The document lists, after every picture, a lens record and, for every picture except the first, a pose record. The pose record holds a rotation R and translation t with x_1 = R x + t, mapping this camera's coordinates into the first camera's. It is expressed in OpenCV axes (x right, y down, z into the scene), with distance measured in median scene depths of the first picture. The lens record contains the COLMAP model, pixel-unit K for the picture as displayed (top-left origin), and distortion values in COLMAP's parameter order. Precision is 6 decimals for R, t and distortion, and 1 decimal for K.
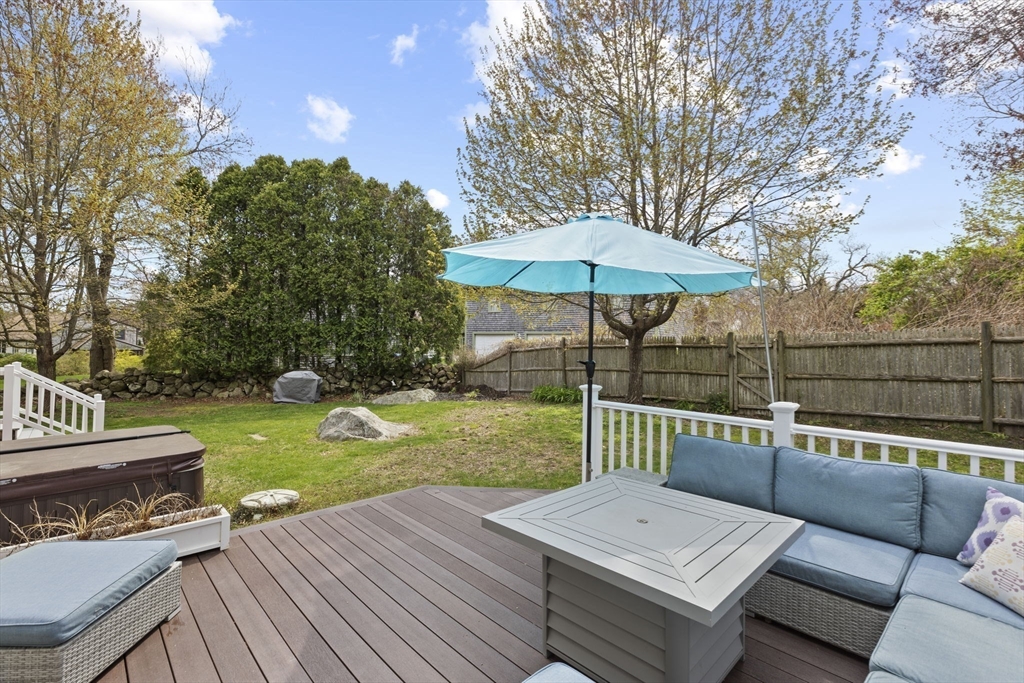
lens RADIAL K [[461.0, 0, 511.2], [0, 461.0, 337.0], [0, 0, 1]] dist [-0.010723, 0.005472]
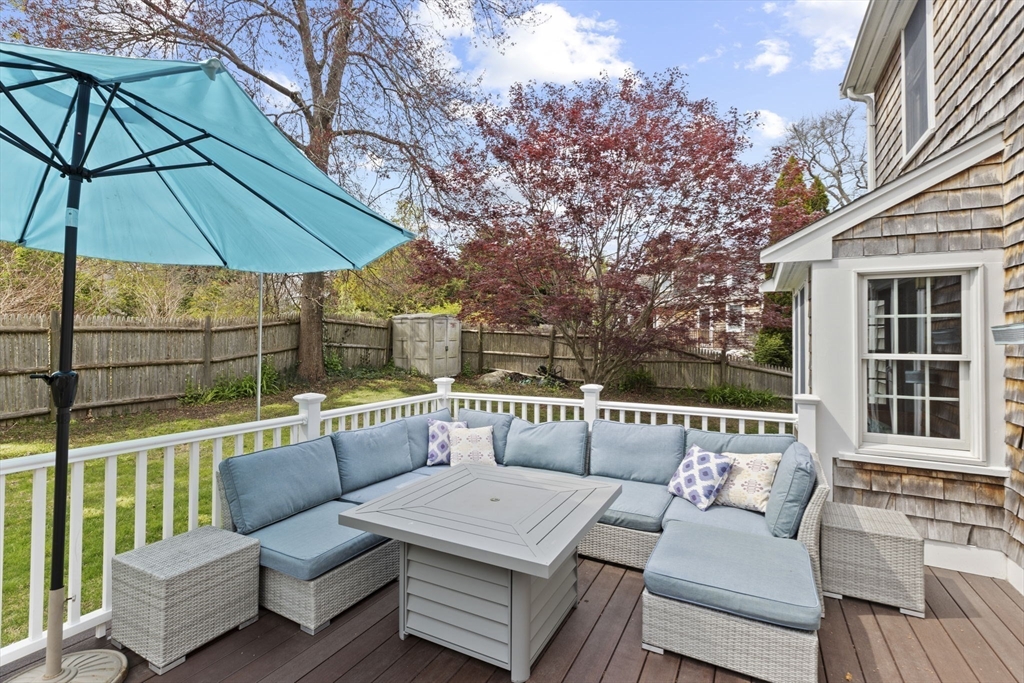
lens RADIAL K [[461.0, 0, 511.2], [0, 461.0, 337.0], [0, 0, 1]] dist [-0.010723, 0.005472]
pose [[-0.320662, -0.003407, 0.947187, -0.212815], [-0.022462, 0.999740, -0.004008, 0.005397], [-0.946927, -0.022561, -0.320655, 0.370181]]
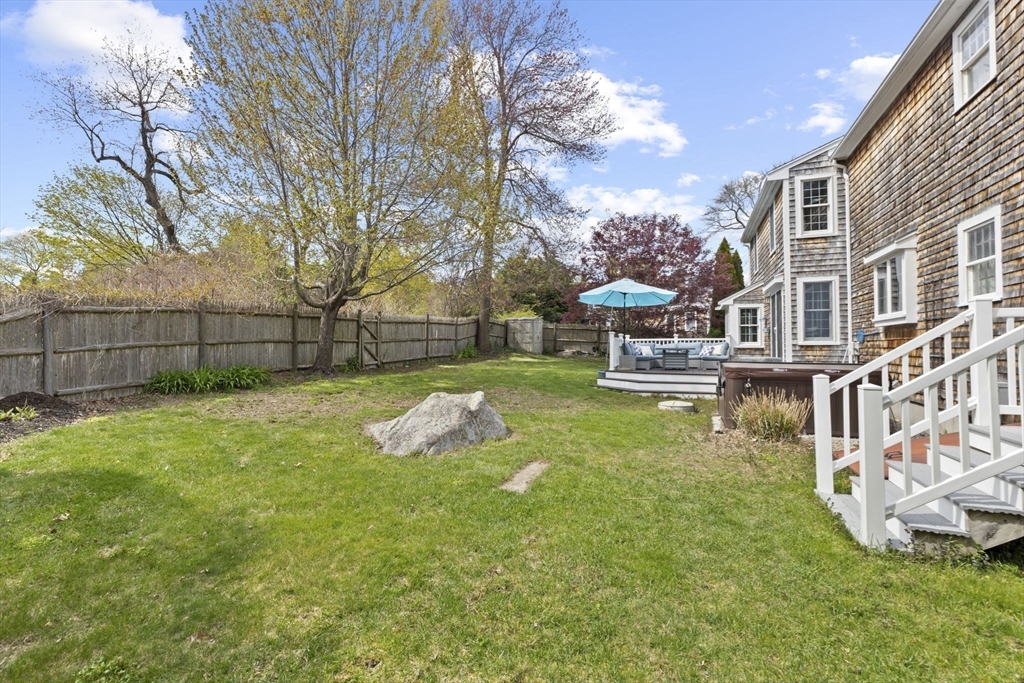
lens RADIAL K [[461.0, 0, 511.2], [0, 461.0, 337.0], [0, 0, 1]] dist [-0.010723, 0.005472]
pose [[-0.415791, 0.007841, 0.909426, -1.303755], [-0.020996, 0.999614, -0.018219, 0.120603], [-0.909218, -0.026670, -0.415466, 1.635423]]
